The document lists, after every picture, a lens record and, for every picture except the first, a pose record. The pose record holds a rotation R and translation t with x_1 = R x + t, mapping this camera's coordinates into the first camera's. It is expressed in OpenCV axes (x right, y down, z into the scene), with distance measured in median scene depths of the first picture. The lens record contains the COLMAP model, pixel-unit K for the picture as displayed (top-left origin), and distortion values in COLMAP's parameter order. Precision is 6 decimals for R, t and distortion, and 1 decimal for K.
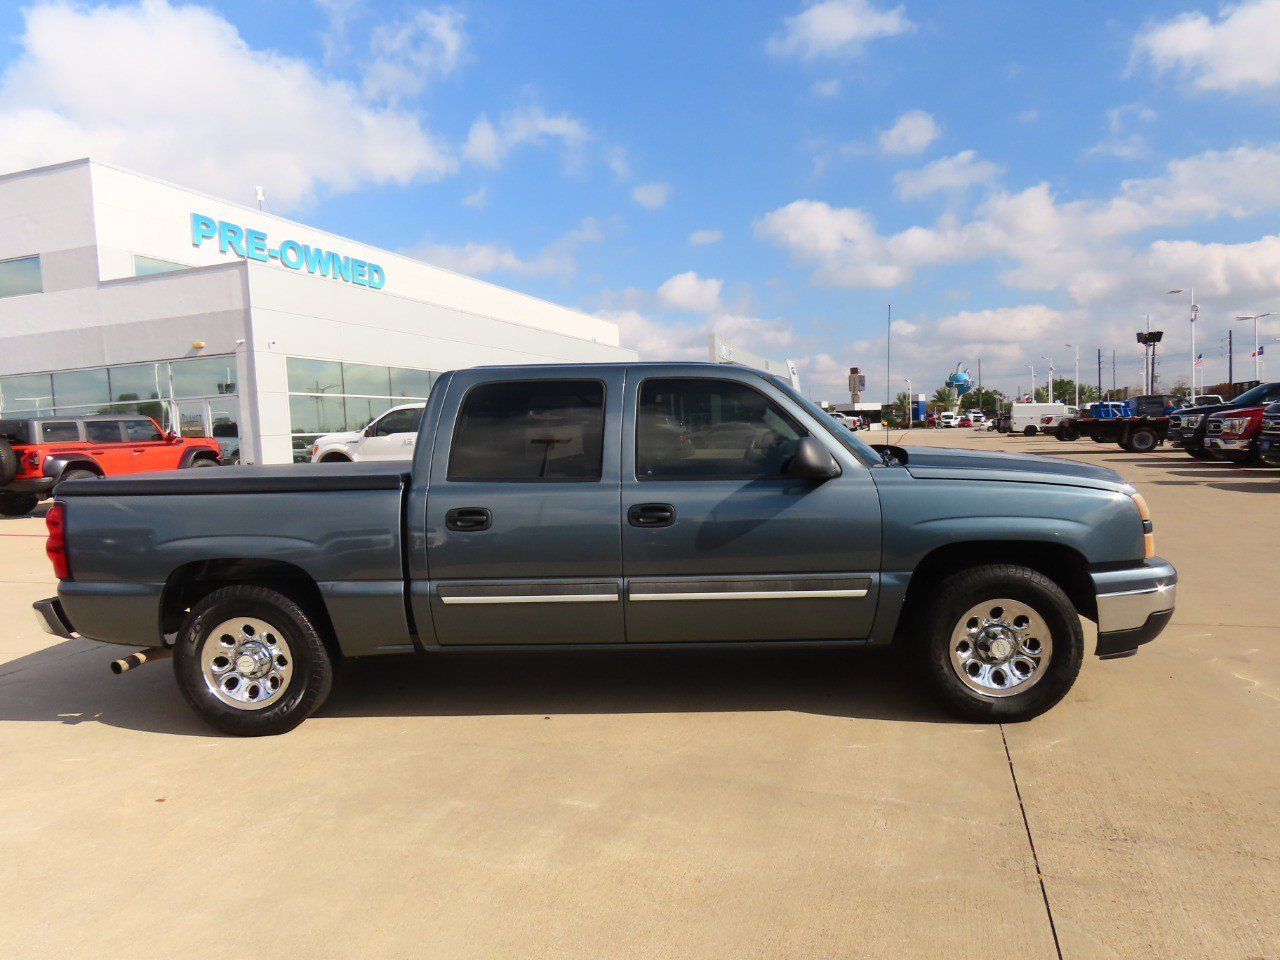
lens RADIAL K [[817.1, 0, 642.8], [0, 817.1, 479.7], [0, 0, 1]] dist [-0.008131, 0.005933]
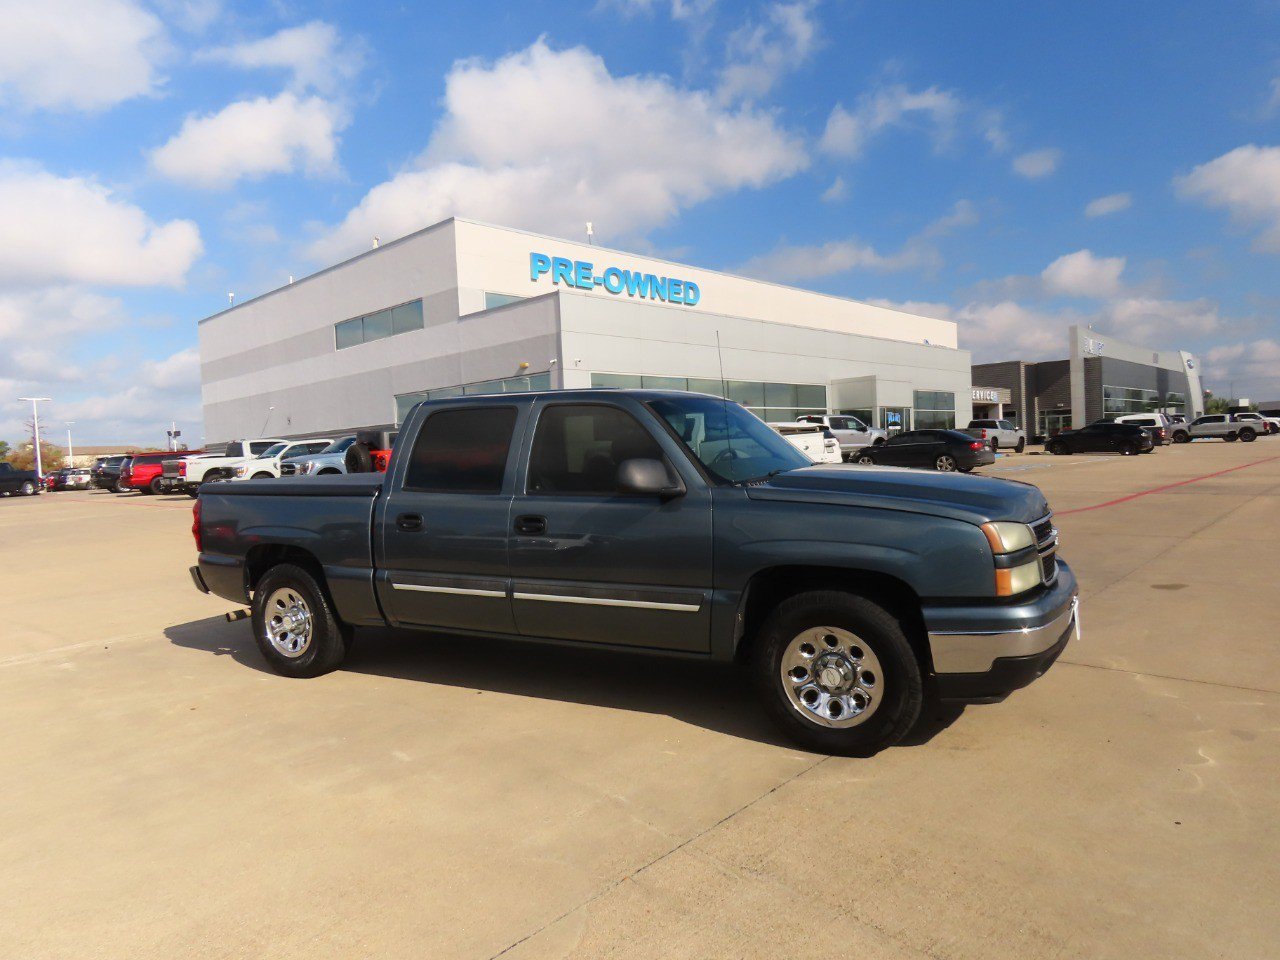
lens RADIAL K [[817.1, 0, 642.3], [0, 817.1, 475.8], [0, 0, 1]] dist [-0.008131, 0.005933]
pose [[0.908102, 0.017678, -0.418376, 0.594586], [-0.021830, 0.999748, -0.005139, -0.021708], [0.418180, 0.013800, 0.908259, 0.020508]]
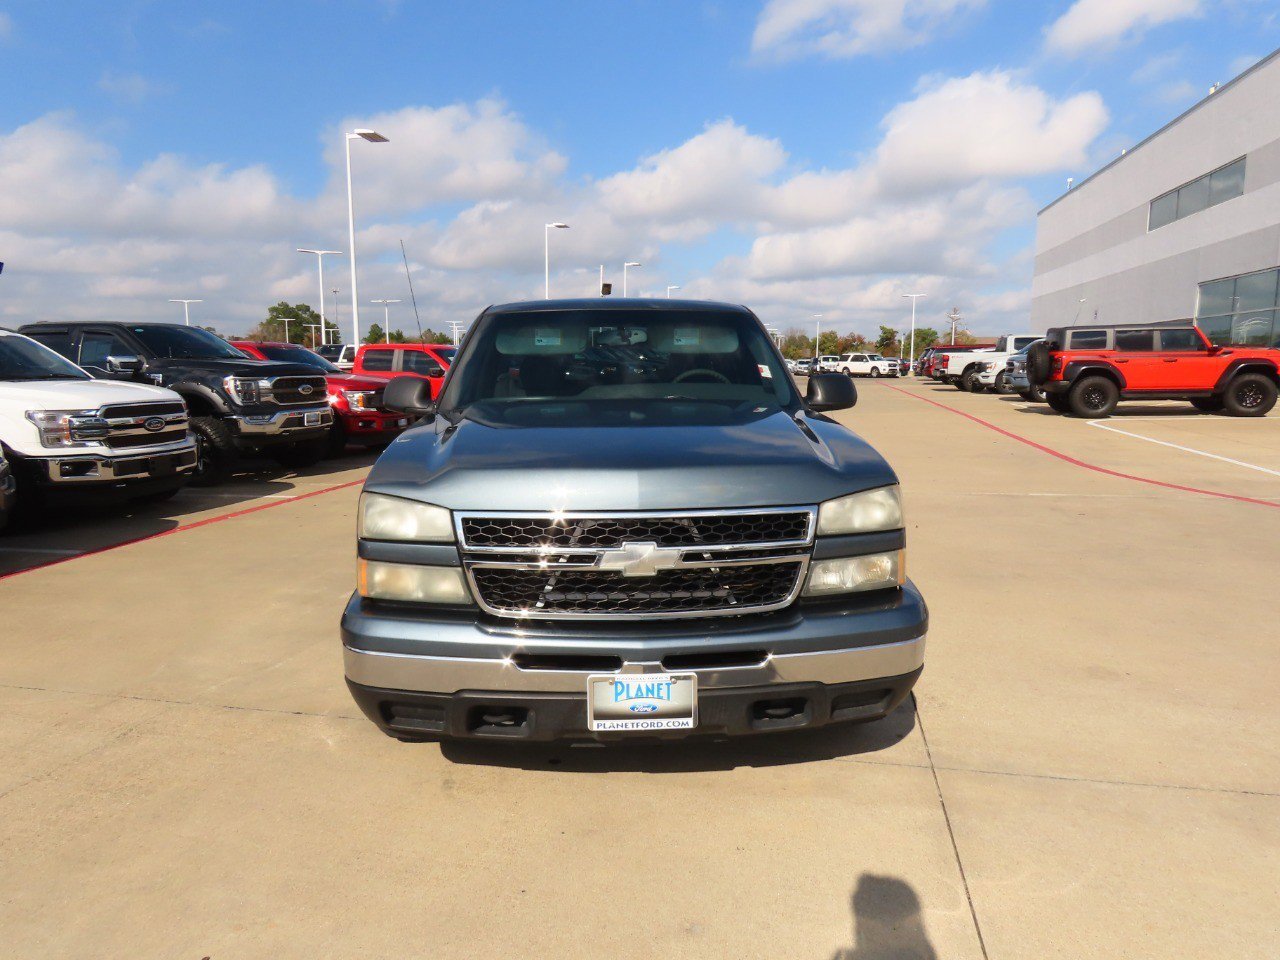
lens RADIAL K [[817.1, 0, 642.5], [0, 817.1, 483.6], [0, 0, 1]] dist [-0.008131, 0.005933]
pose [[0.120789, 0.191694, -0.973994, 1.185134], [-0.069385, 0.980408, 0.184351, -0.118576], [0.990250, 0.045313, 0.131723, 1.060328]]
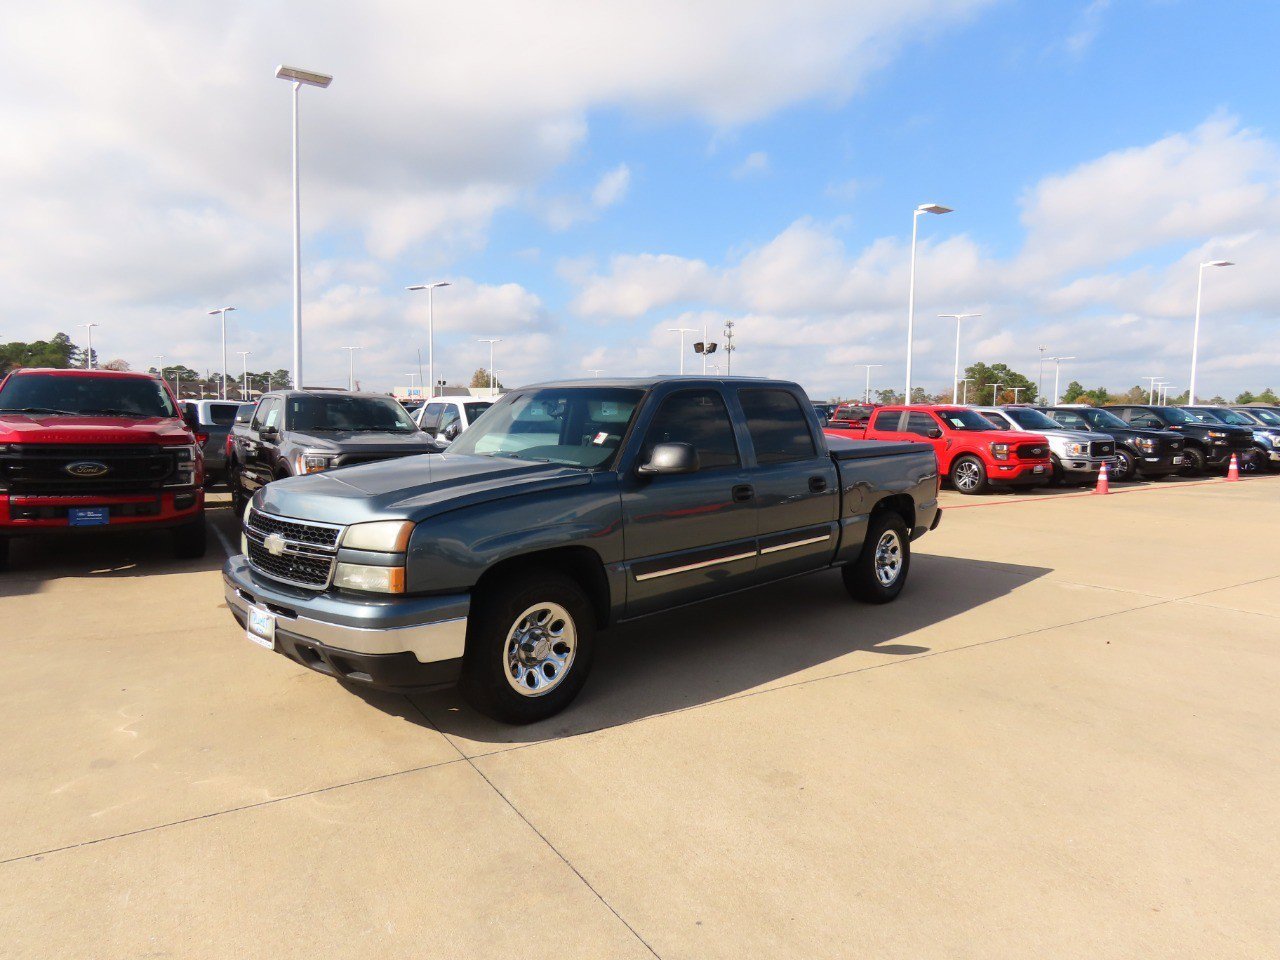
lens RADIAL K [[817.1, 0, 640.3], [0, 817.1, 478.4], [0, 0, 1]] dist [-0.008131, 0.005933]
pose [[-0.643869, 0.096864, -0.758979, 1.089383], [-0.030847, 0.987862, 0.152243, -0.199696], [0.764513, 0.121437, -0.633066, 2.071965]]
